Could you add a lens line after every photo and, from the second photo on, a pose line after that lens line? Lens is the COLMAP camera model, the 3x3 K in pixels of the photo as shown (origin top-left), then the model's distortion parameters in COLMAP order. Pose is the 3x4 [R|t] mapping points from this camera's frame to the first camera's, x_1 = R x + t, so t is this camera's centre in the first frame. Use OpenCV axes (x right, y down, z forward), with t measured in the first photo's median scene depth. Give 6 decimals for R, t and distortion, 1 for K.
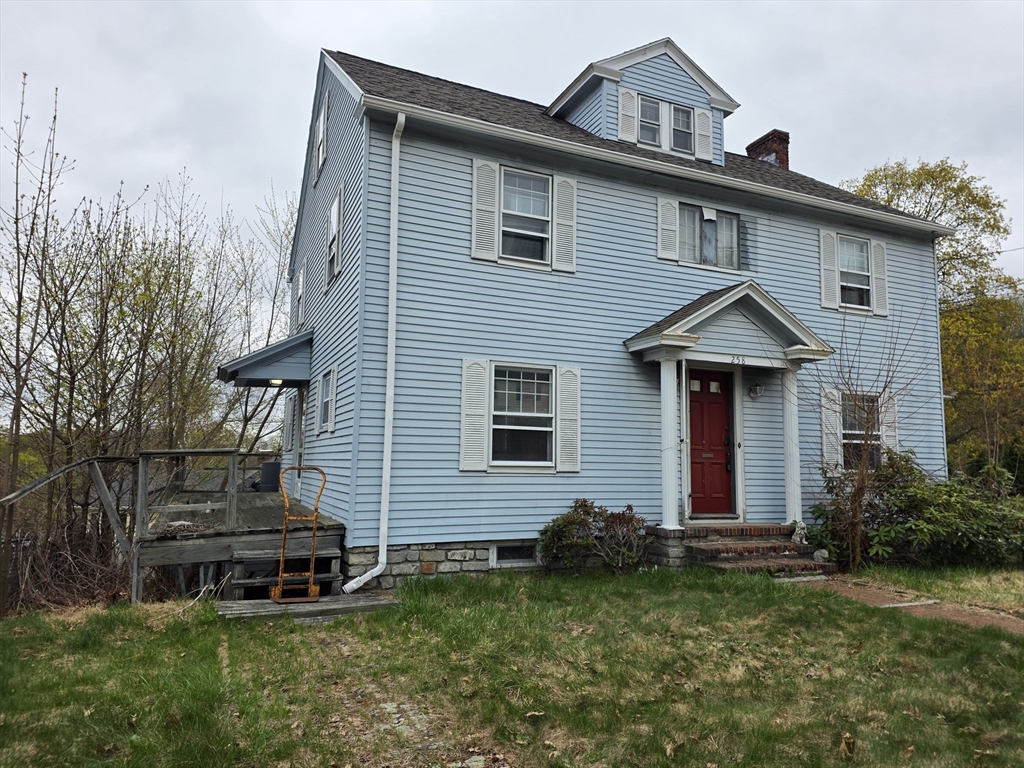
lens RADIAL K [[640.1, 0, 510.7], [0, 640.1, 364.8], [0, 0, 1]] dist [0.073907, -0.097225]
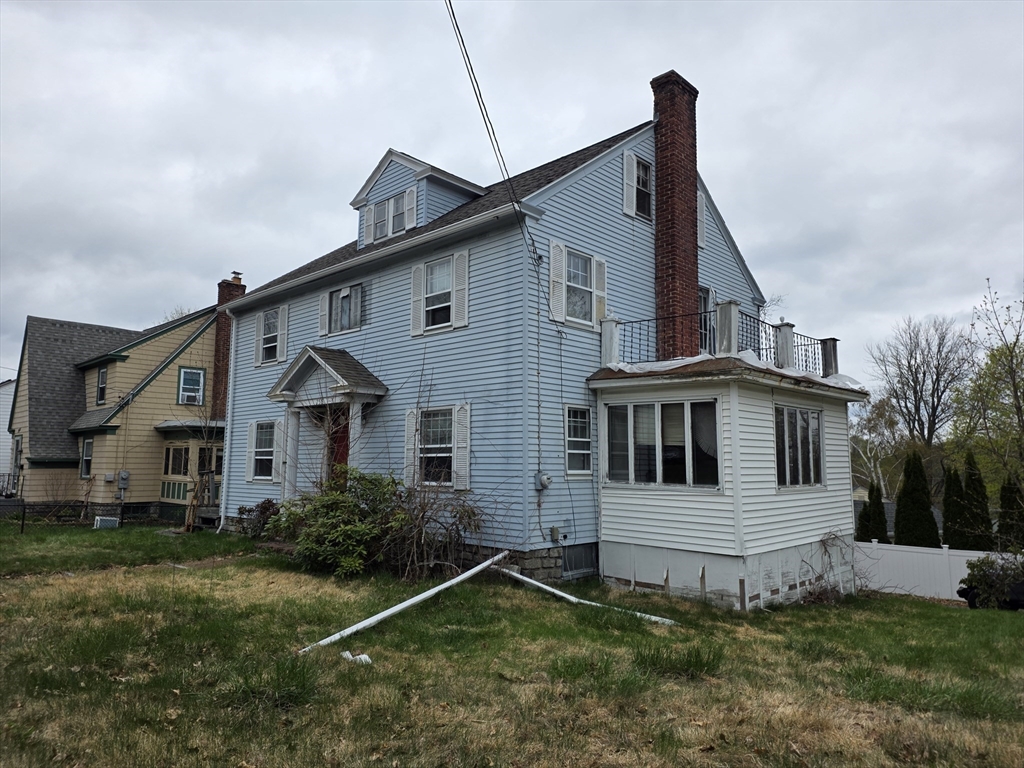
lens RADIAL K [[684.6, 0, 512.0], [0, 684.6, 384.0], [0, 0, 1]] dist [0.032332, -0.005492]
pose [[0.413185, -0.137188, -0.900254, 1.523023], [0.112929, 0.988675, -0.098832, 0.122157], [0.903618, -0.060829, 0.423999, 0.616675]]
